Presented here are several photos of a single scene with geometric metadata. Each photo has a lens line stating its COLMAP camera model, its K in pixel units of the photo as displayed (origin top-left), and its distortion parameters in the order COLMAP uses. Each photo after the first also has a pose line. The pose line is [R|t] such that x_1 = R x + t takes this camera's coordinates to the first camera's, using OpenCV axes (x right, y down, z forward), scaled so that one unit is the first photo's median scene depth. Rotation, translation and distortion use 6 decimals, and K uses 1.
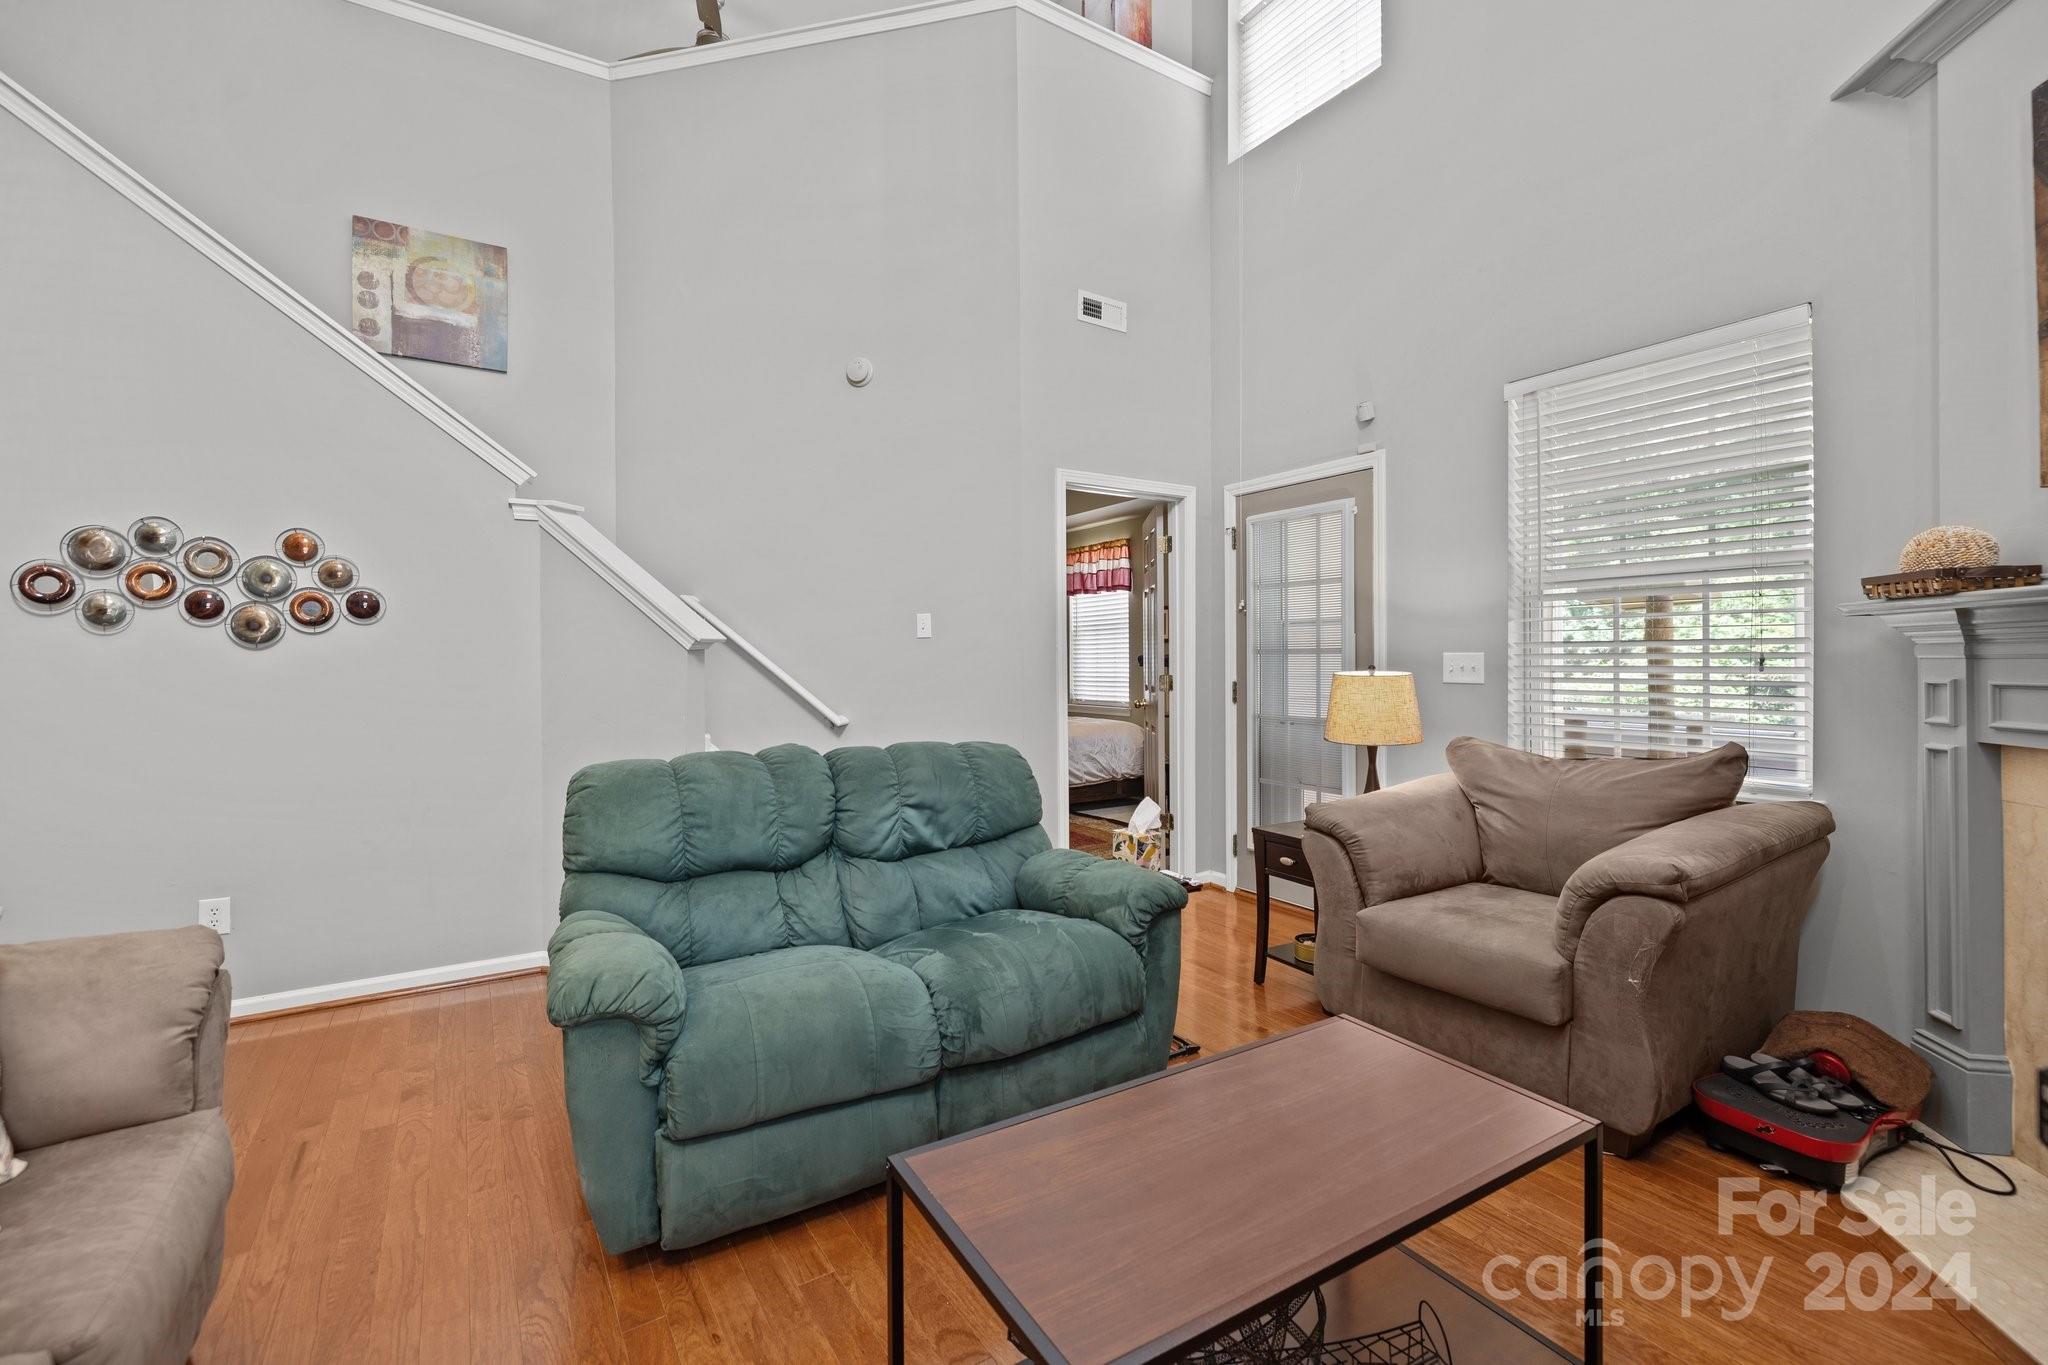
lens RADIAL K [[883.6, 0, 1023.5], [0, 883.6, 659.1], [0, 0, 1]] dist [0.002817, 0.000344]
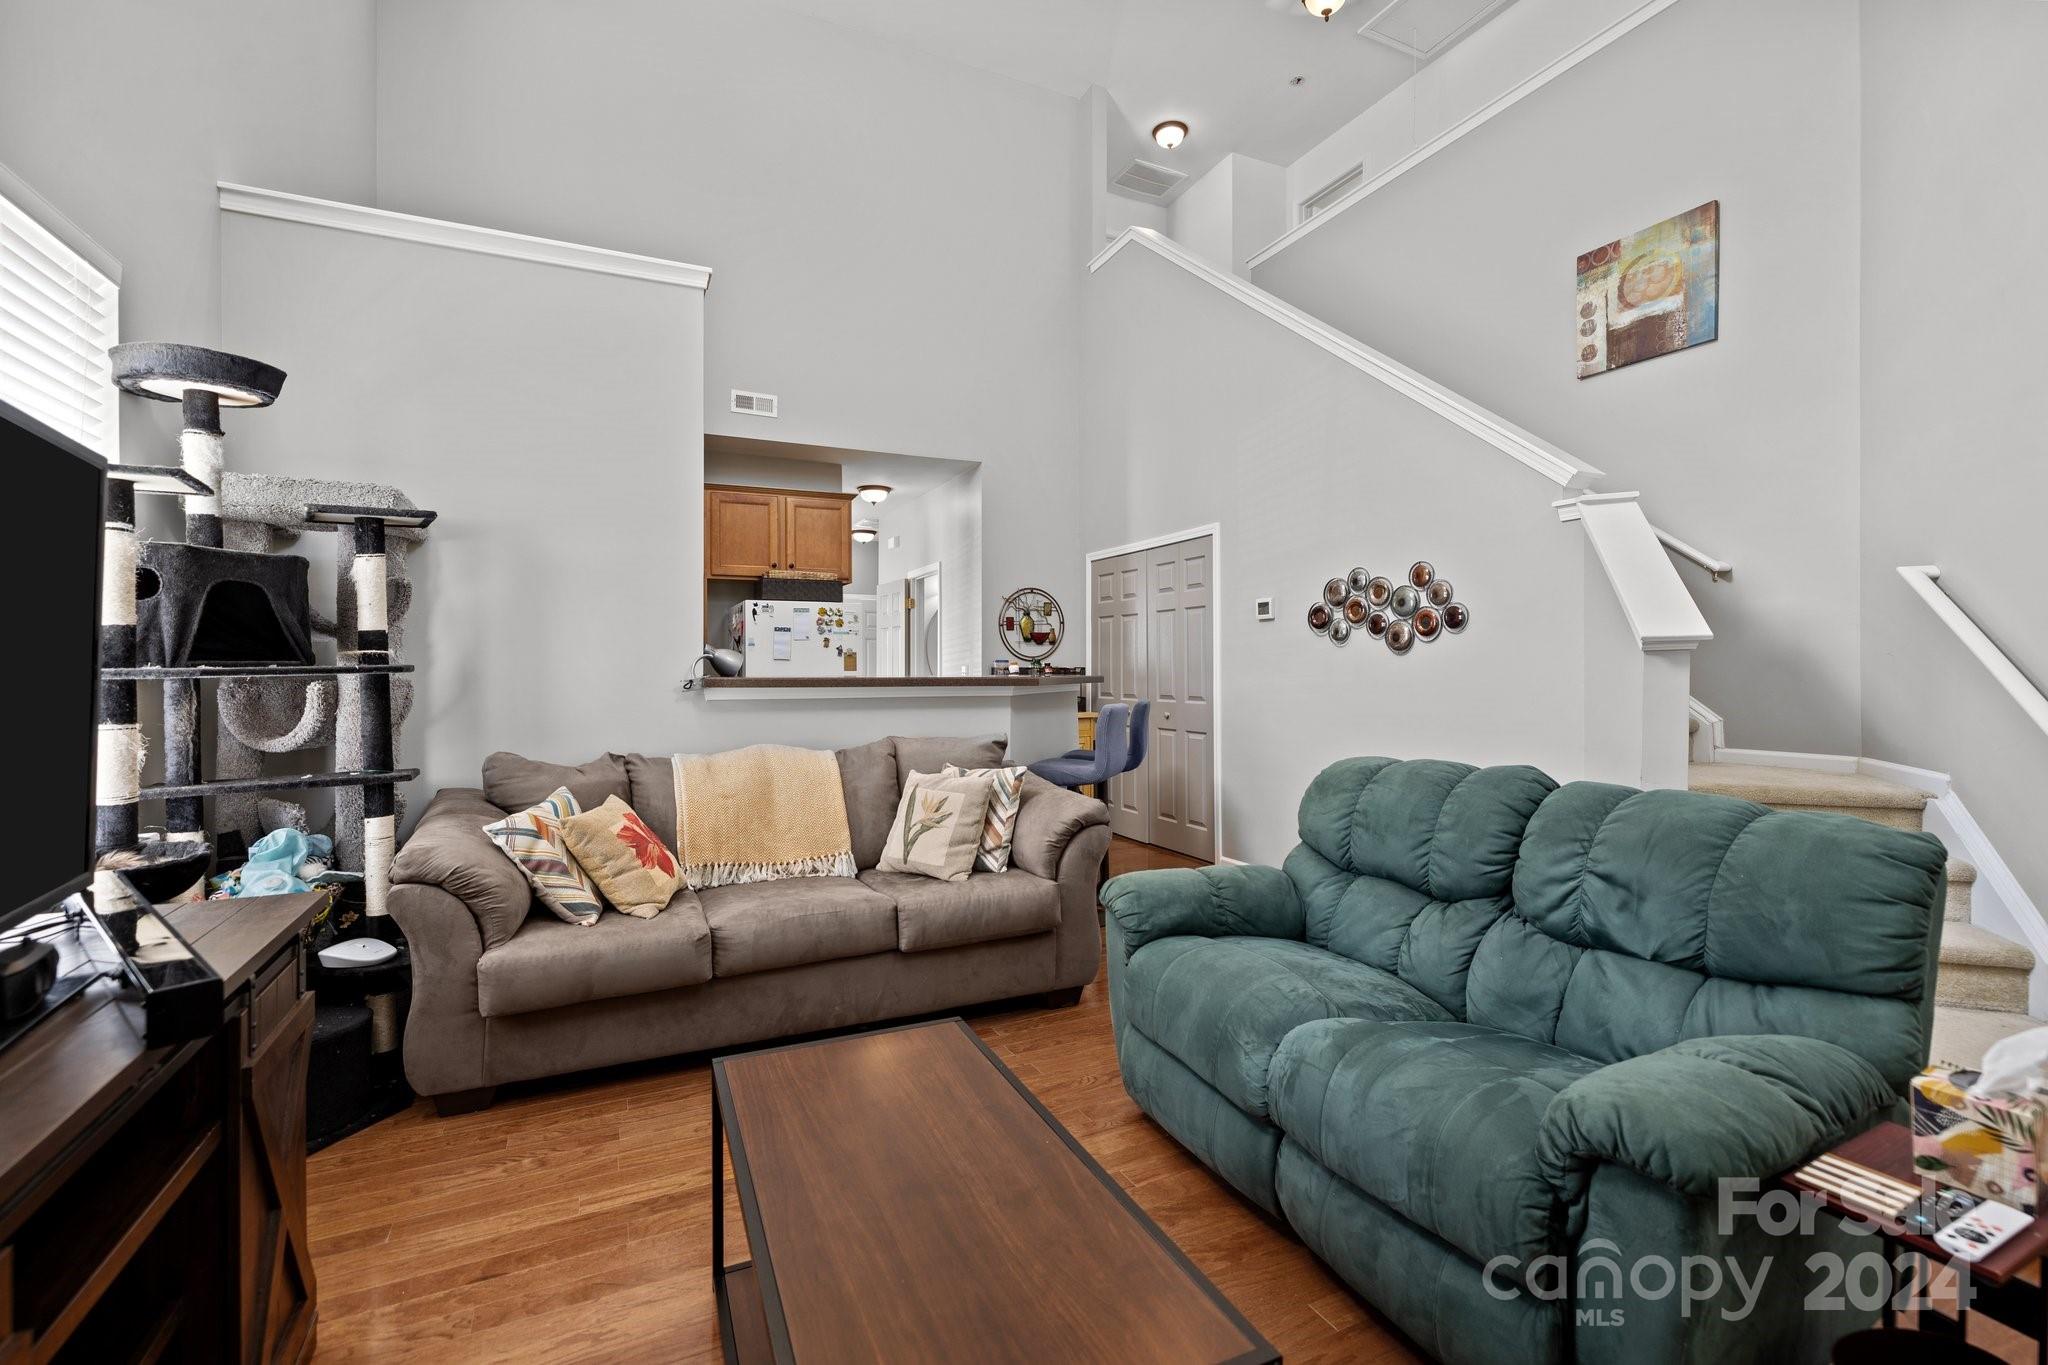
lens RADIAL K [[881.0, 0, 1018.1], [0, 881.0, 673.9], [0, 0, 1]] dist [-0.000028, -0.000385]
pose [[-0.114972, 0.012785, -0.993286, 0.449130], [0.004936, 0.999912, 0.012299, -0.000754], [0.993356, -0.003489, -0.115025, 0.468378]]
